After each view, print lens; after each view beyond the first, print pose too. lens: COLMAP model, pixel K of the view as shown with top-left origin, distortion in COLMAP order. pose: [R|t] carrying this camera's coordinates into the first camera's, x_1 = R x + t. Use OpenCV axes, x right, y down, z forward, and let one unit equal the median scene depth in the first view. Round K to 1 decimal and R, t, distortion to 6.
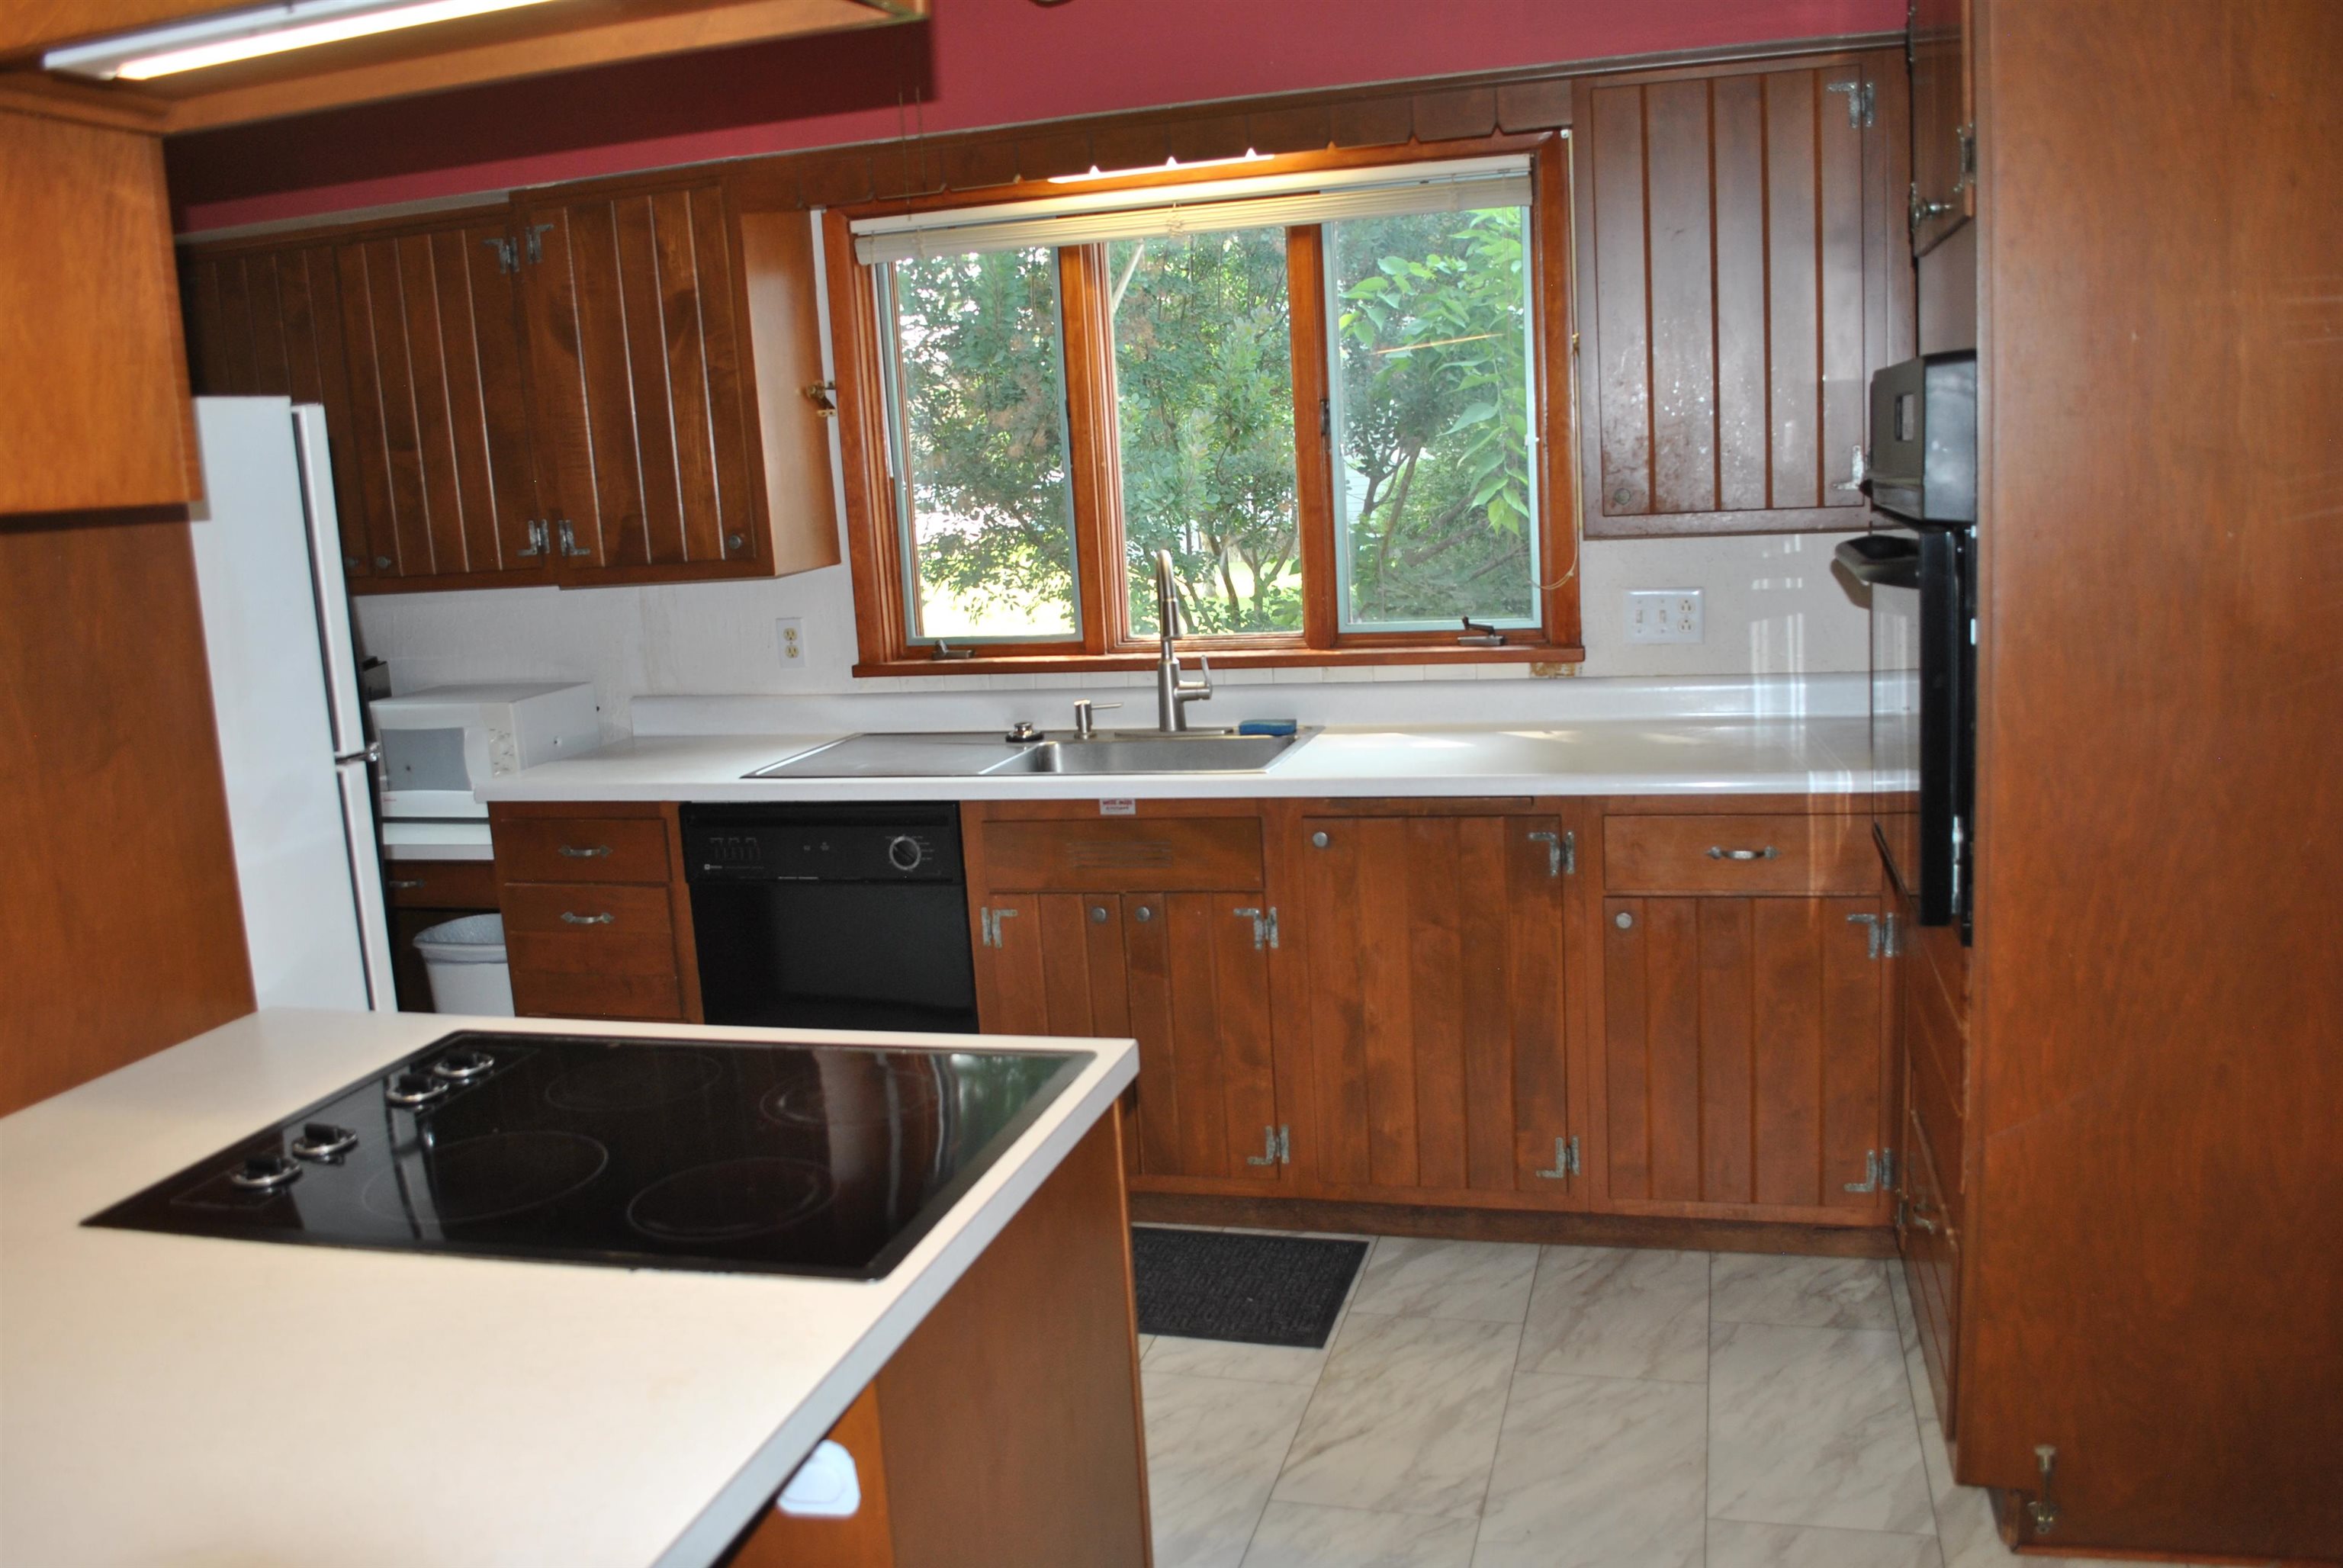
lens RADIAL K [[1852.0, 0, 1172.6], [0, 1852.0, 784.2], [0, 0, 1]] dist [-0.079463, 0.011373]
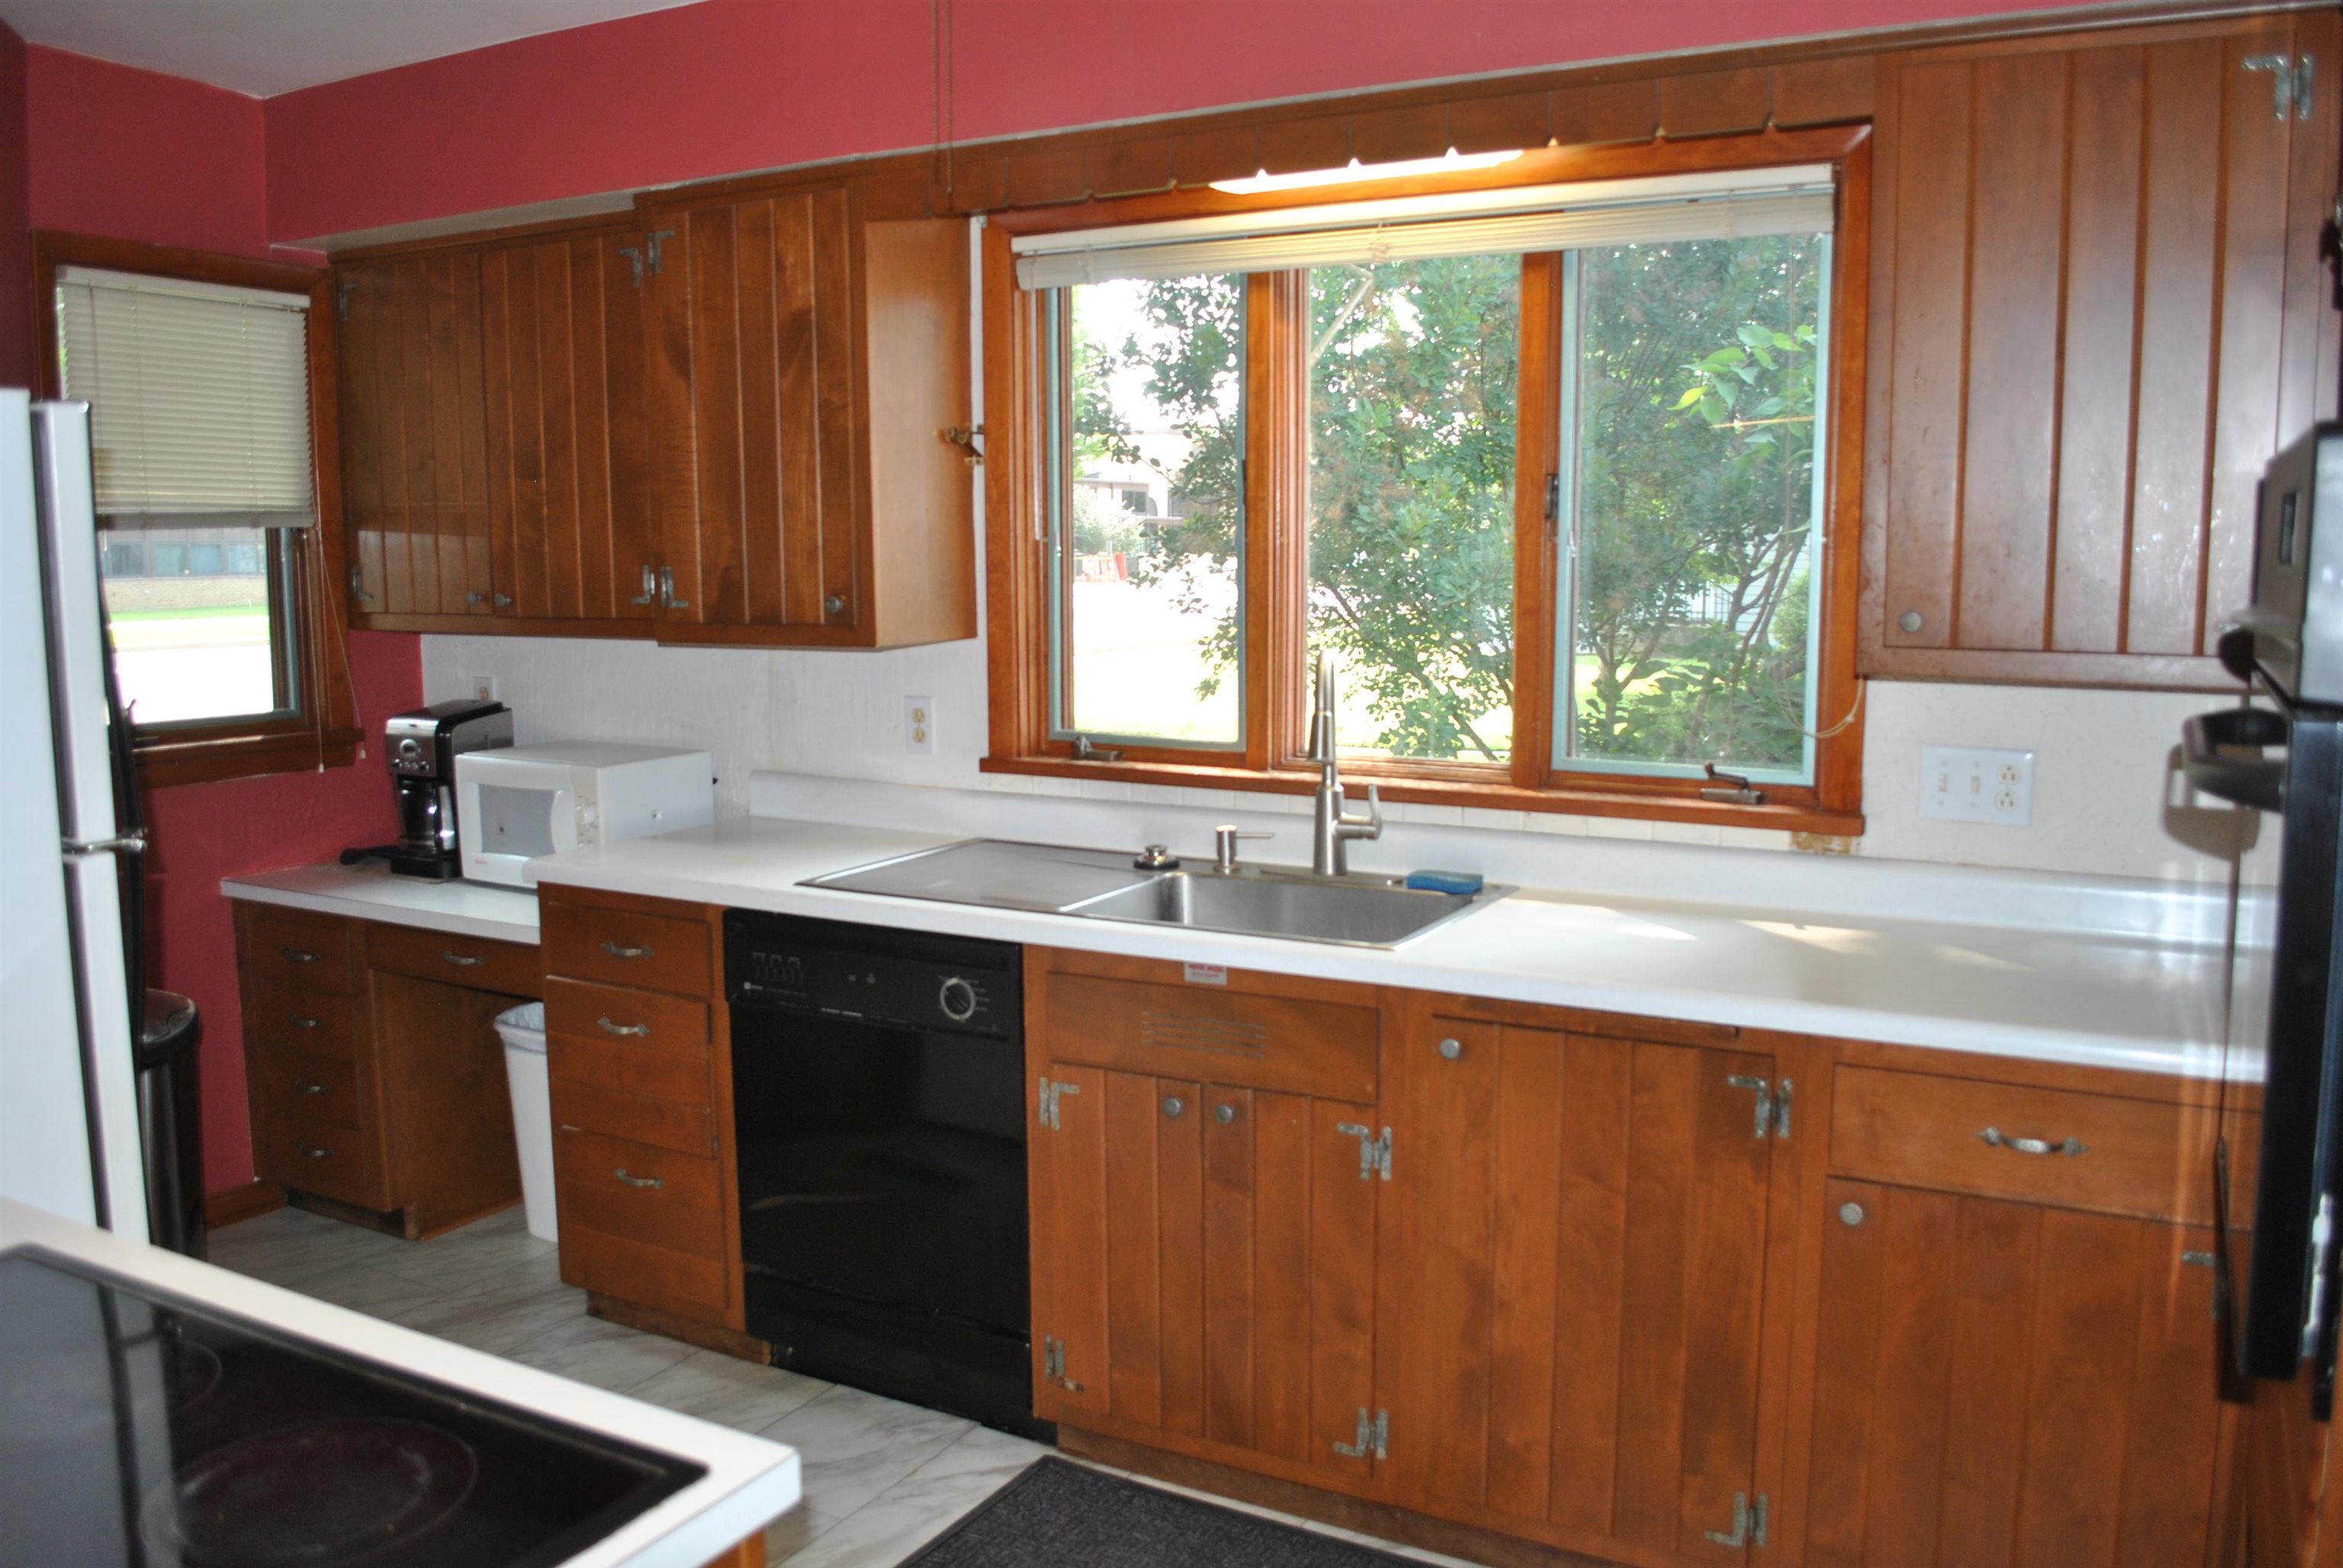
lens RADIAL K [[1852.0, 0, 1171.8], [0, 1852.0, 781.2], [0, 0, 1]] dist [-0.079463, 0.011373]
pose [[0.972629, 0.083980, -0.216656, 0.110413], [-0.092829, 0.995200, -0.030975, -0.040015], [0.213015, 0.050239, 0.975757, 0.212985]]
